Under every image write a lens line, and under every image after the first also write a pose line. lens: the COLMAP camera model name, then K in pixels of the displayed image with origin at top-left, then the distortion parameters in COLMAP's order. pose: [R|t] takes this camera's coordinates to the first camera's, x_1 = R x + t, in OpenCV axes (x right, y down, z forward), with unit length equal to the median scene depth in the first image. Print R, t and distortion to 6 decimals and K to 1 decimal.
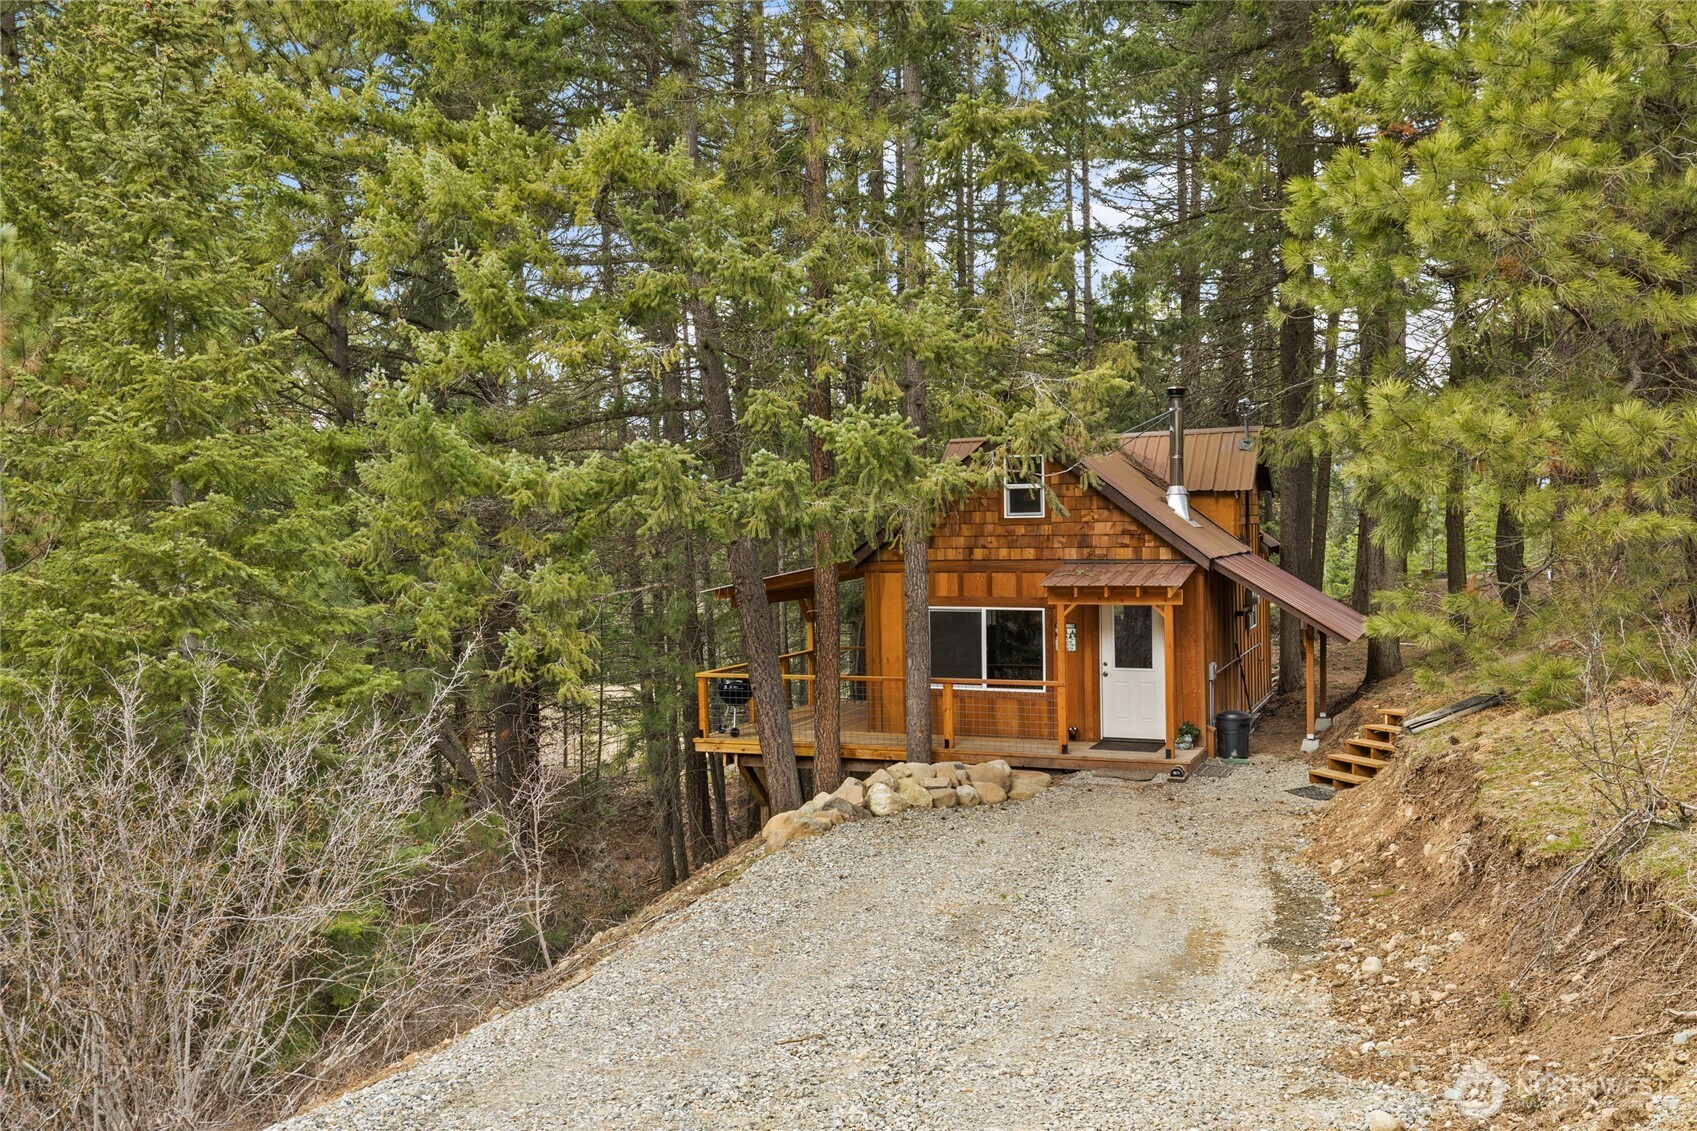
lens RADIAL K [[1327.3, 0, 848.5], [0, 1327.3, 565.5], [0, 0, 1]] dist [-0.005048, 0.000077]
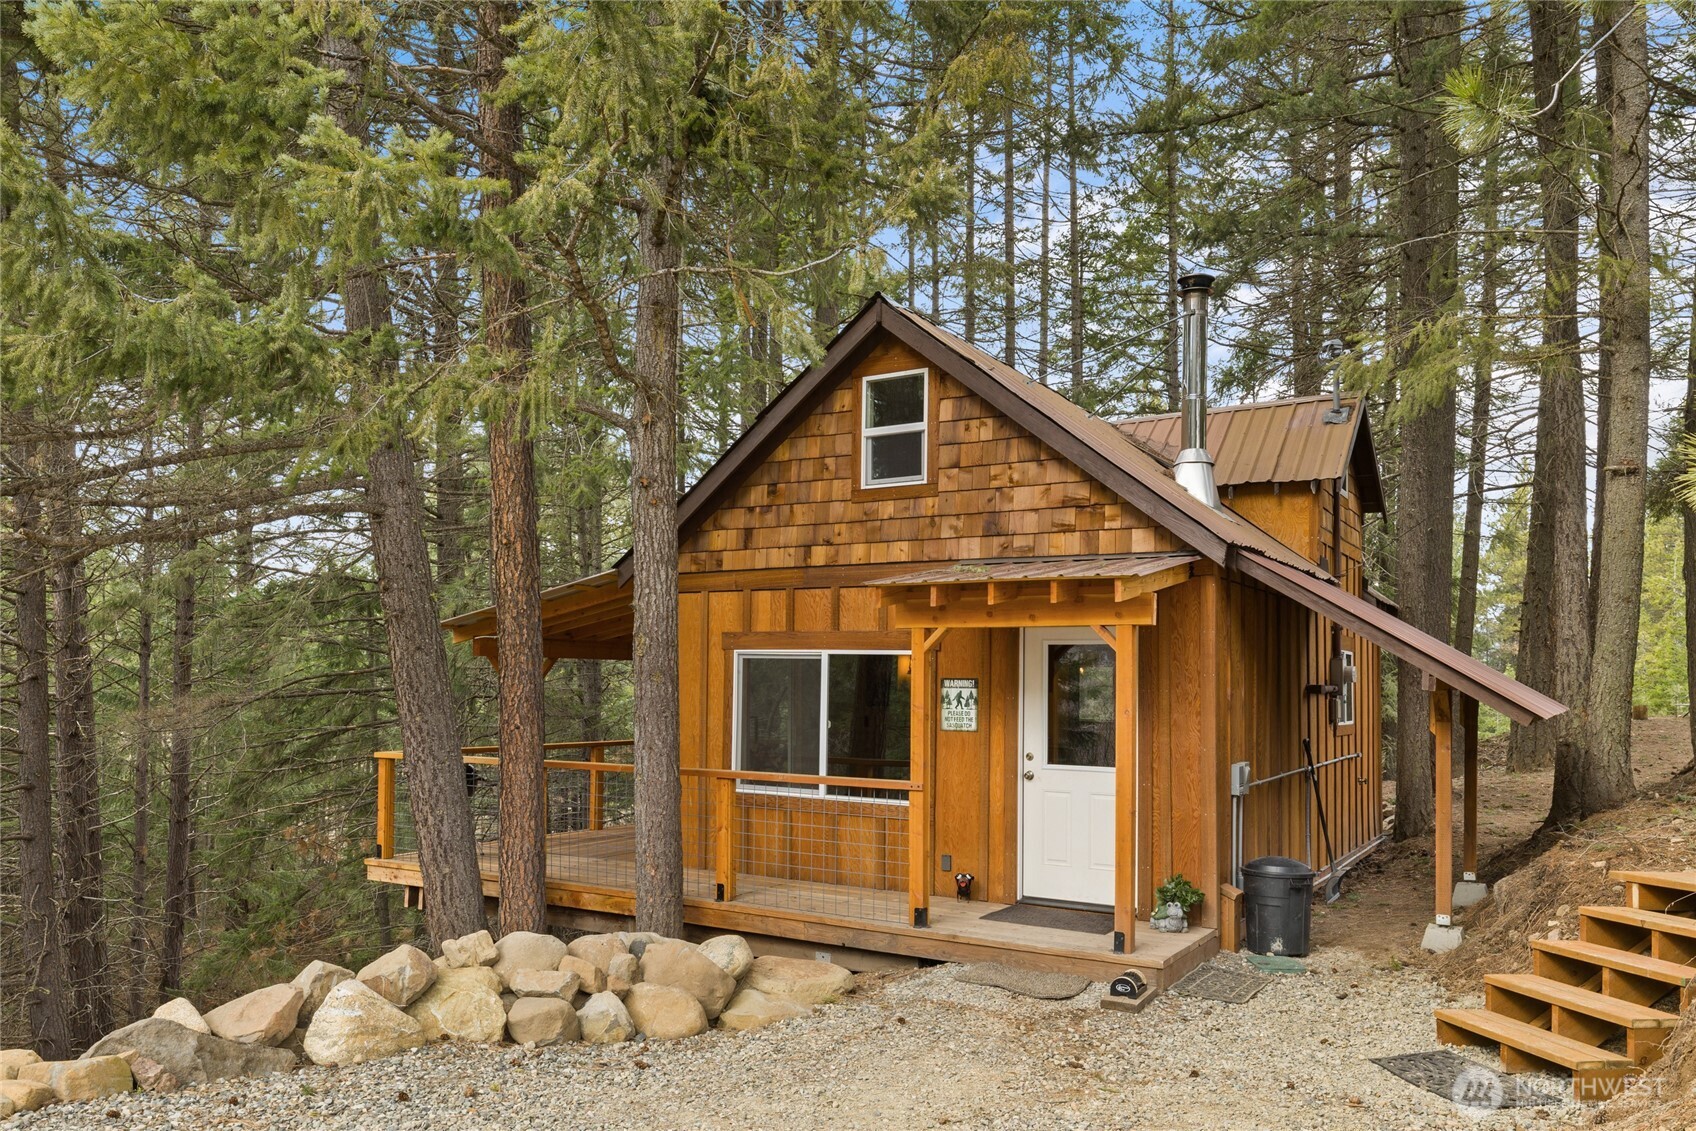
lens RADIAL K [[1154.3, 0, 844.9], [0, 1154.3, 667.7], [0, 0, 1]] dist [0.004242, -0.000308]
pose [[0.988524, 0.027648, -0.148514, 0.189711], [-0.034084, 0.998579, -0.040966, 0.060715], [0.147170, 0.045558, 0.988061, 0.538758]]
